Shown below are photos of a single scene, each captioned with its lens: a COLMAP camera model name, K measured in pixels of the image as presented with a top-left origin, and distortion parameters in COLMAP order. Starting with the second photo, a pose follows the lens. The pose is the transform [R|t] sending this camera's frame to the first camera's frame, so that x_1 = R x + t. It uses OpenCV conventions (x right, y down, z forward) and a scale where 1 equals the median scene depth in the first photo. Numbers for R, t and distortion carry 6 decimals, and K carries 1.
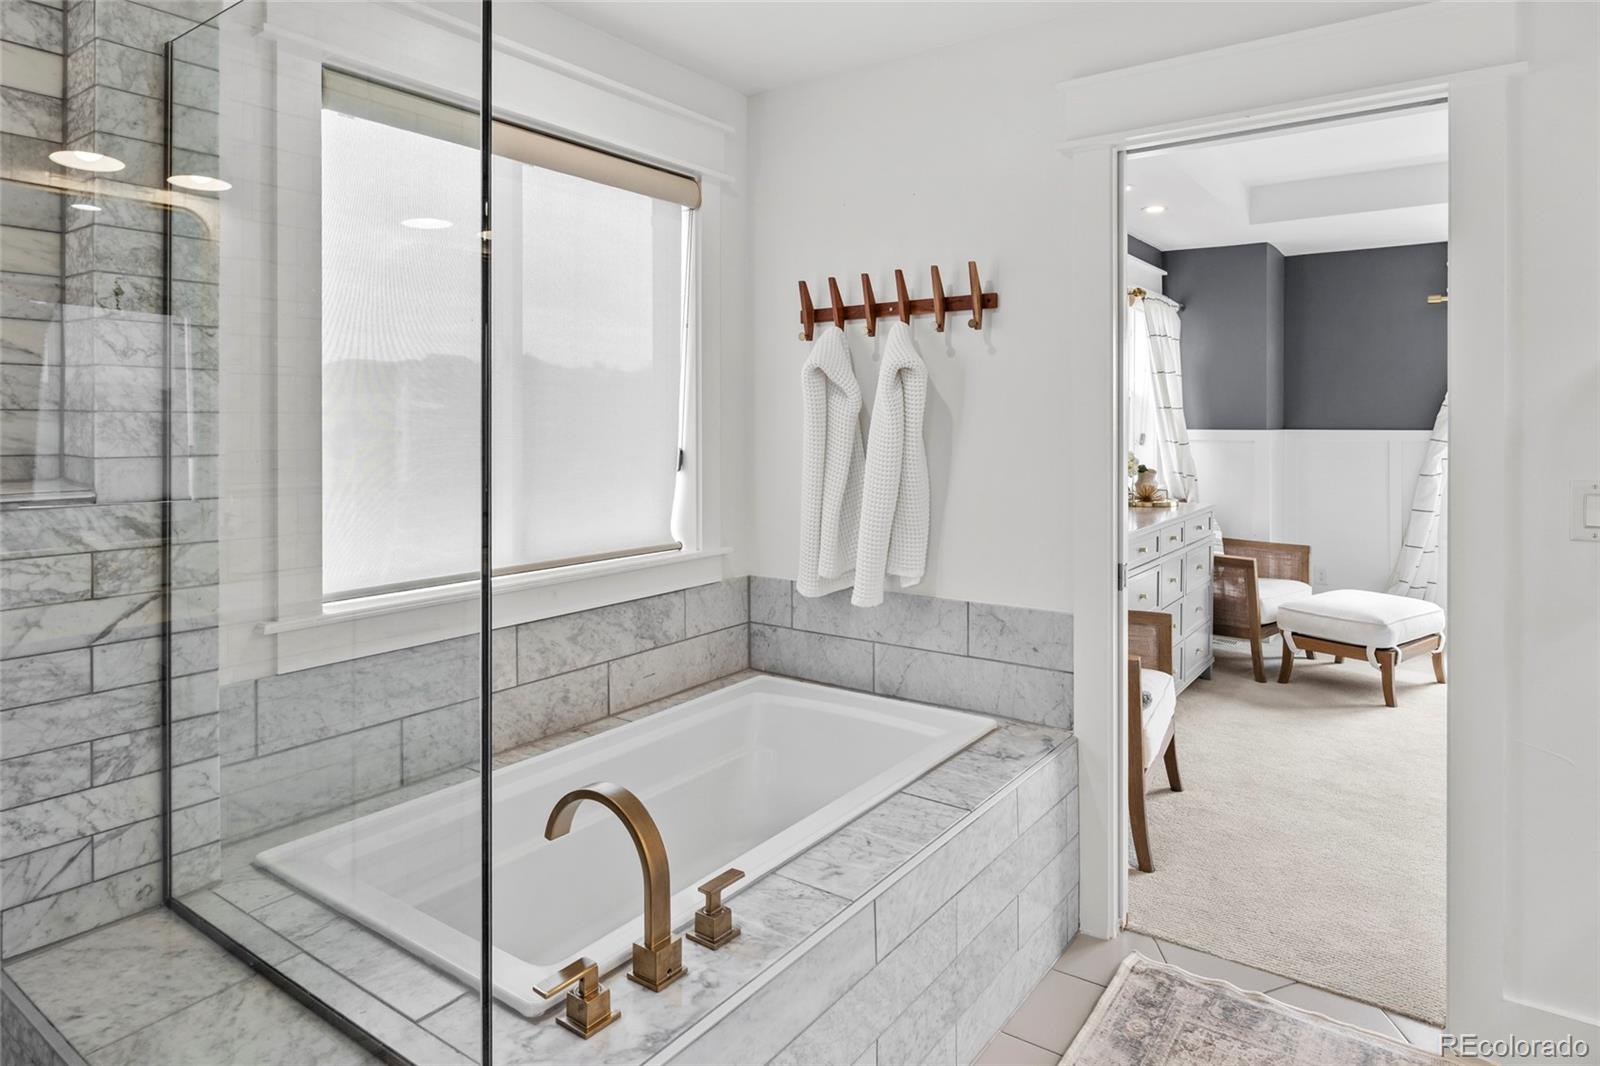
lens RADIAL K [[935.2, 0, 819.7], [0, 935.2, 429.6], [0, 0, 1]] dist [0.004323, 0.001117]
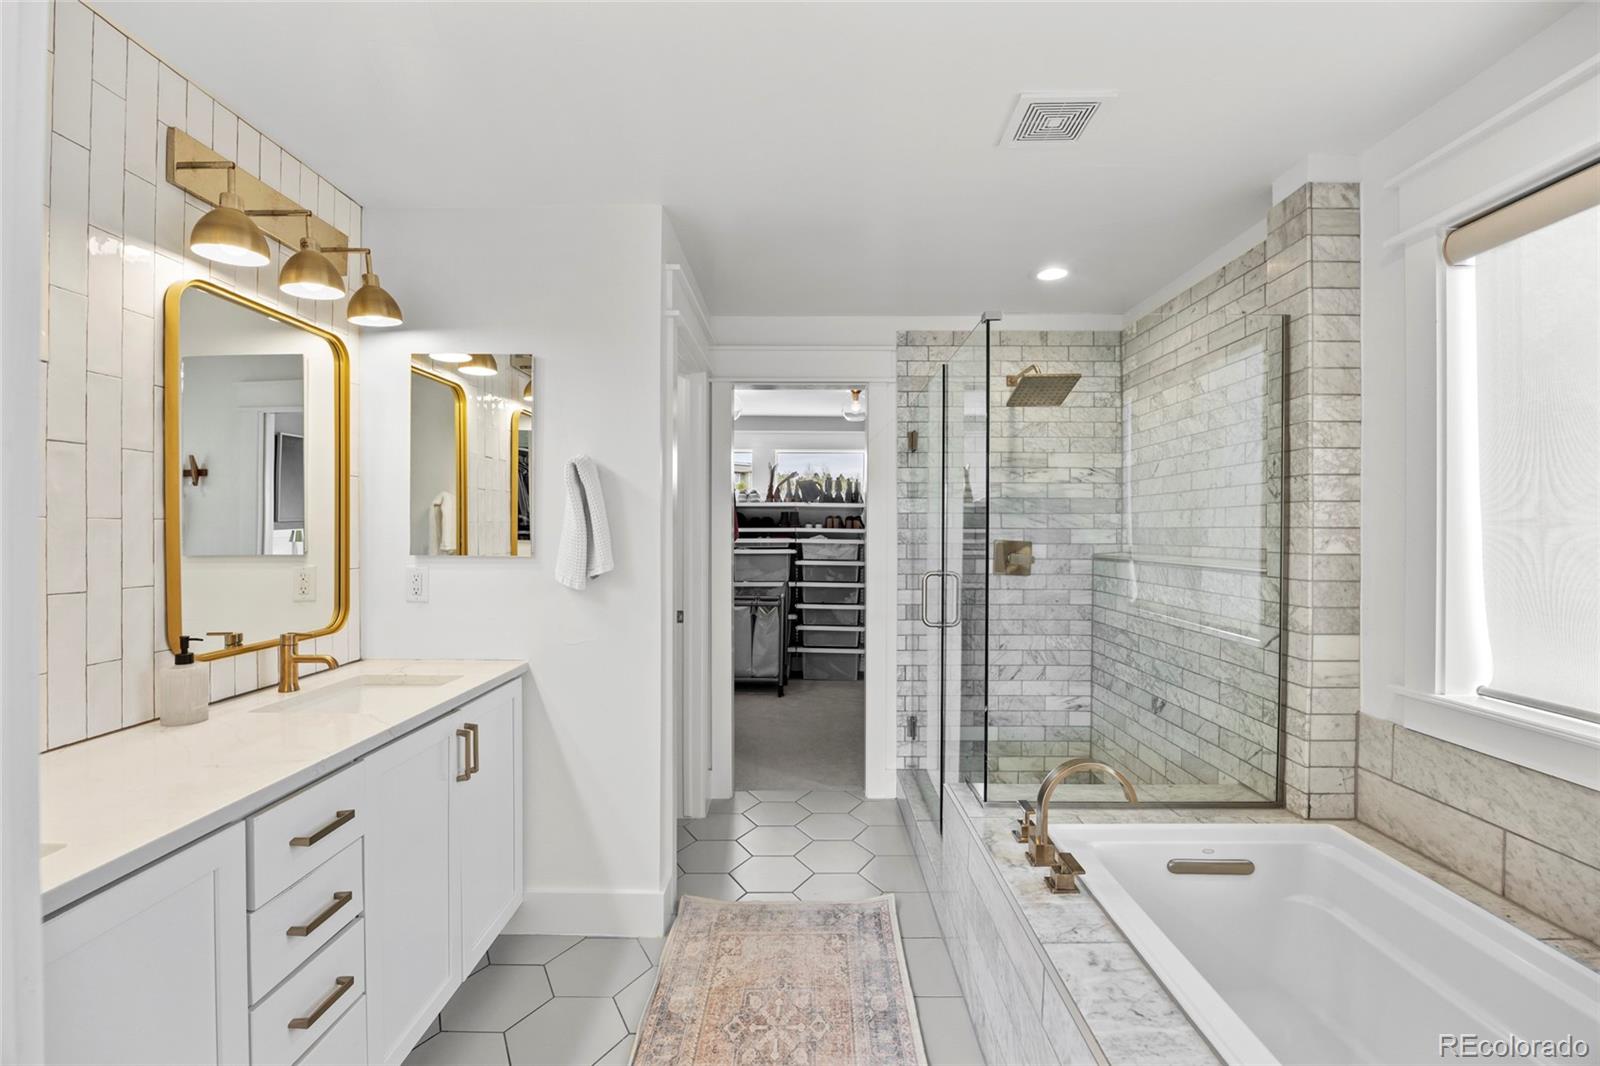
lens RADIAL K [[696.1, 0, 795.8], [0, 696.1, 535.5], [0, 0, 1]] dist [-0.017212, -0.000093]
pose [[-0.825032, -0.002227, -0.565082, 0.703196], [-0.011783, 0.999843, 0.013263, -0.008205], [0.564964, 0.017601, -0.824928, 1.391857]]
